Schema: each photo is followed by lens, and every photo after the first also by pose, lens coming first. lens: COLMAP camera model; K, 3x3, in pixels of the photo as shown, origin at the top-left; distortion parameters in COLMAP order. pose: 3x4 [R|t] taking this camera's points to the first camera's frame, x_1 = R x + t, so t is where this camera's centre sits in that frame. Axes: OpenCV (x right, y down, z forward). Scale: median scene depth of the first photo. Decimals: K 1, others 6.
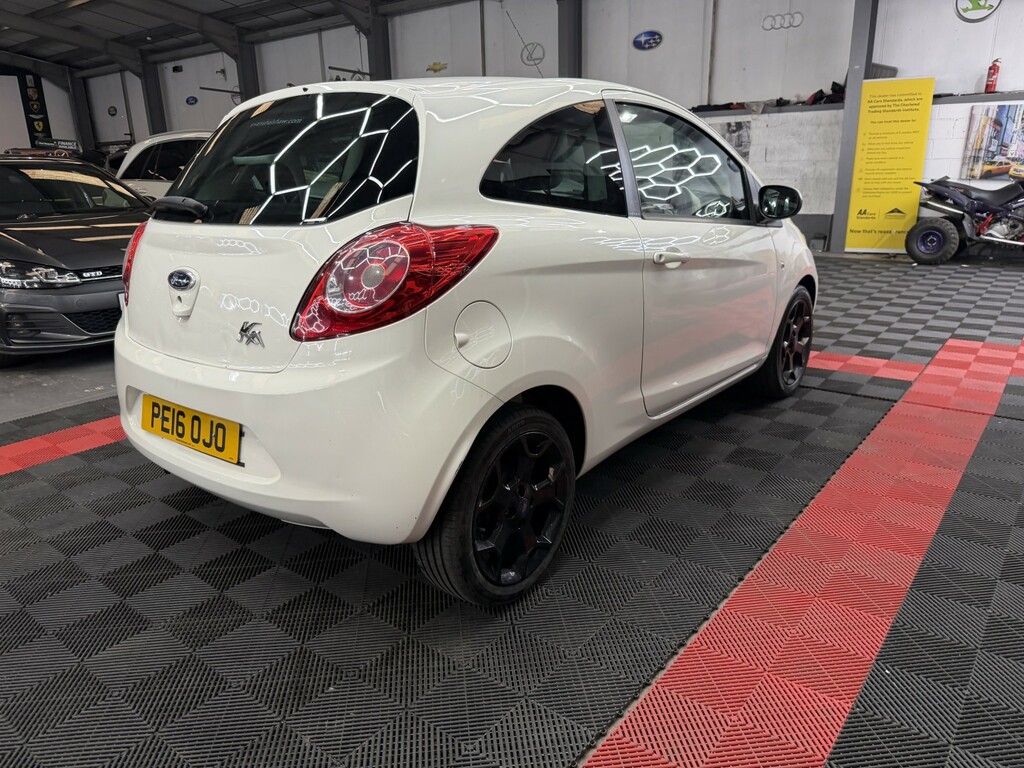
lens RADIAL K [[720.6, 0, 508.0], [0, 720.6, 392.7], [0, 0, 1]] dist [0.015307, -0.024592]
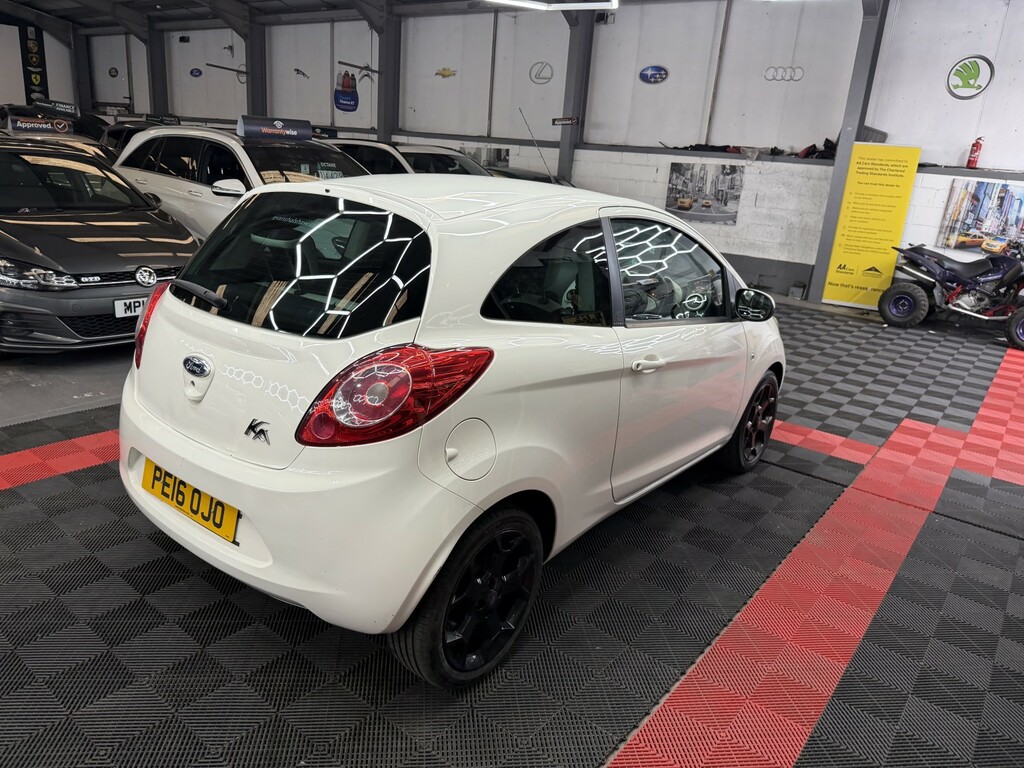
lens RADIAL K [[720.6, 0, 513.9], [0, 720.6, 383.3], [0, 0, 1]] dist [0.015307, -0.024592]
pose [[0.994701, 0.094753, 0.039897, -0.012122], [-0.094708, 0.995501, -0.003022, -0.099050], [-0.040004, -0.000773, 0.999199, -0.056115]]
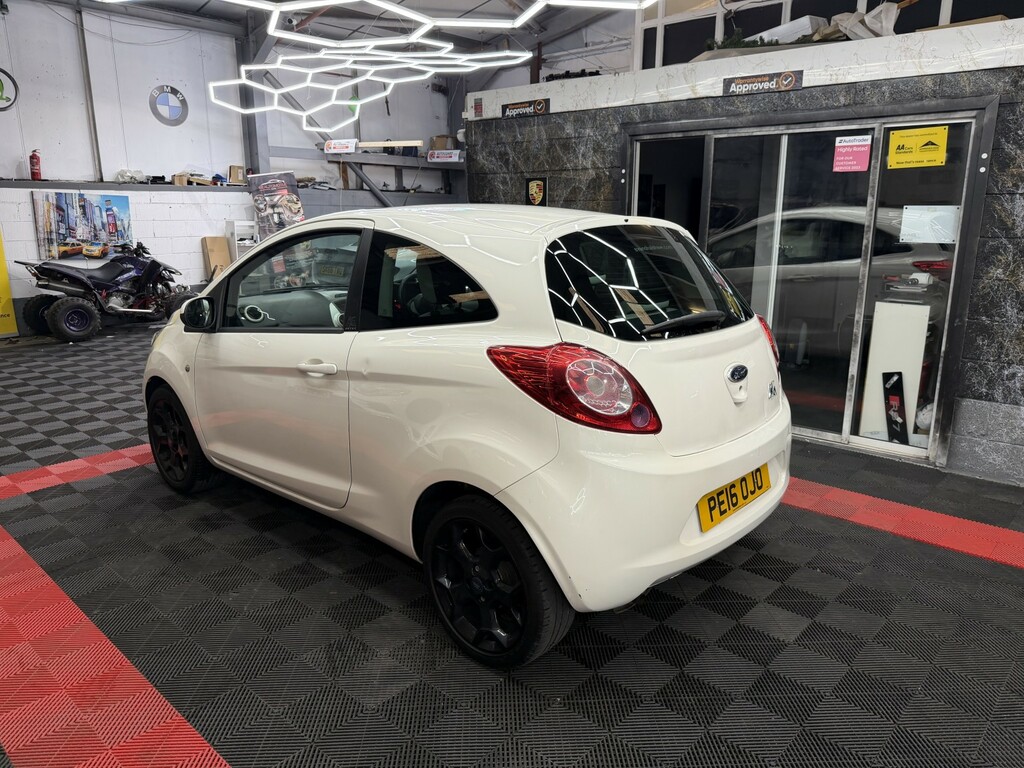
lens RADIAL K [[720.6, 0, 518.1], [0, 720.6, 391.7], [0, 0, 1]] dist [0.015307, -0.024592]
pose [[0.075669, -0.209851, 0.974801, -0.980149], [0.296463, 0.938130, 0.178944, -0.265956], [-0.952042, 0.275452, 0.133200, 0.691685]]
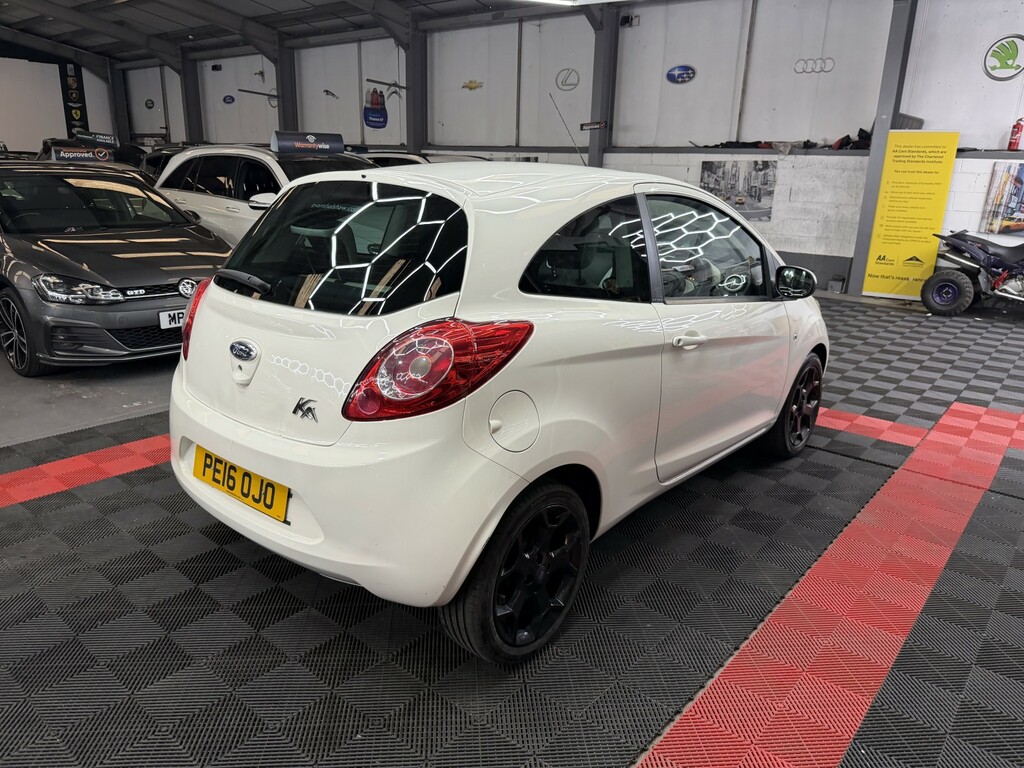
lens RADIAL K [[720.6, 0, 519.2], [0, 720.6, 392.3], [0, 0, 1]] dist [0.015307, -0.024592]
pose [[0.998203, 0.059818, -0.003602, -0.014115], [-0.059842, 0.998183, -0.007108, -0.063293], [0.003170, 0.007311, 0.999968, -0.056041]]
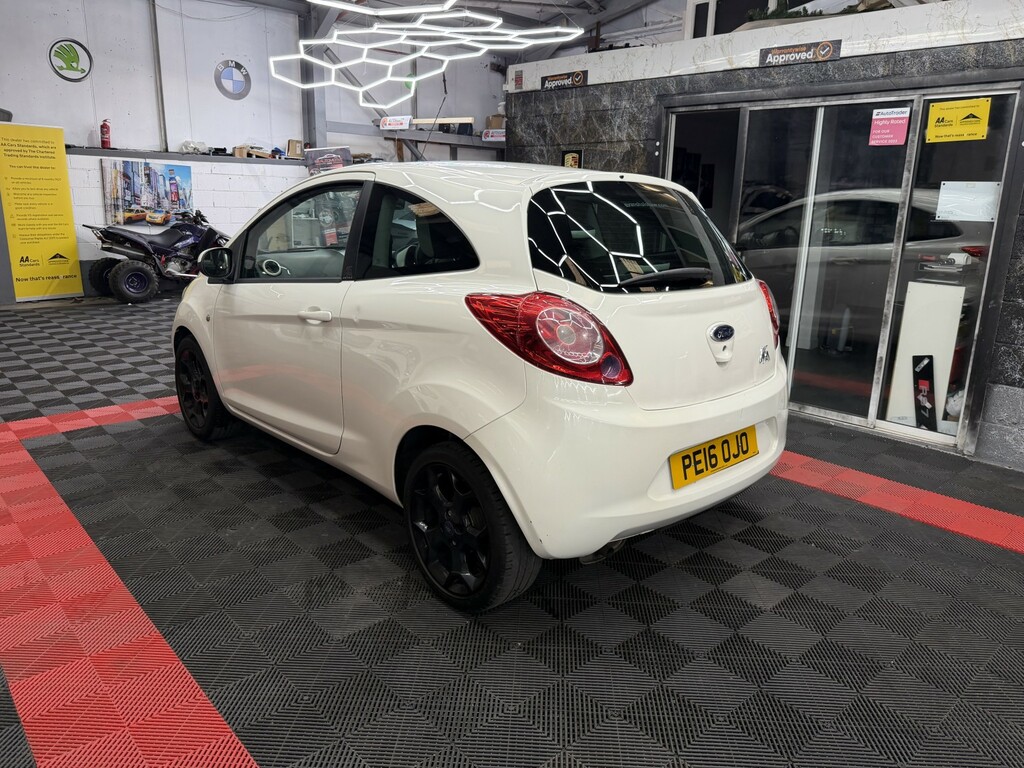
lens RADIAL K [[720.6, 0, 518.2], [0, 720.6, 383.6], [0, 0, 1]] dist [0.015307, -0.024592]
pose [[0.162313, -0.211662, 0.963771, -0.985300], [0.268043, 0.949453, 0.163375, -0.211445], [-0.949635, 0.231814, 0.210843, 0.626368]]
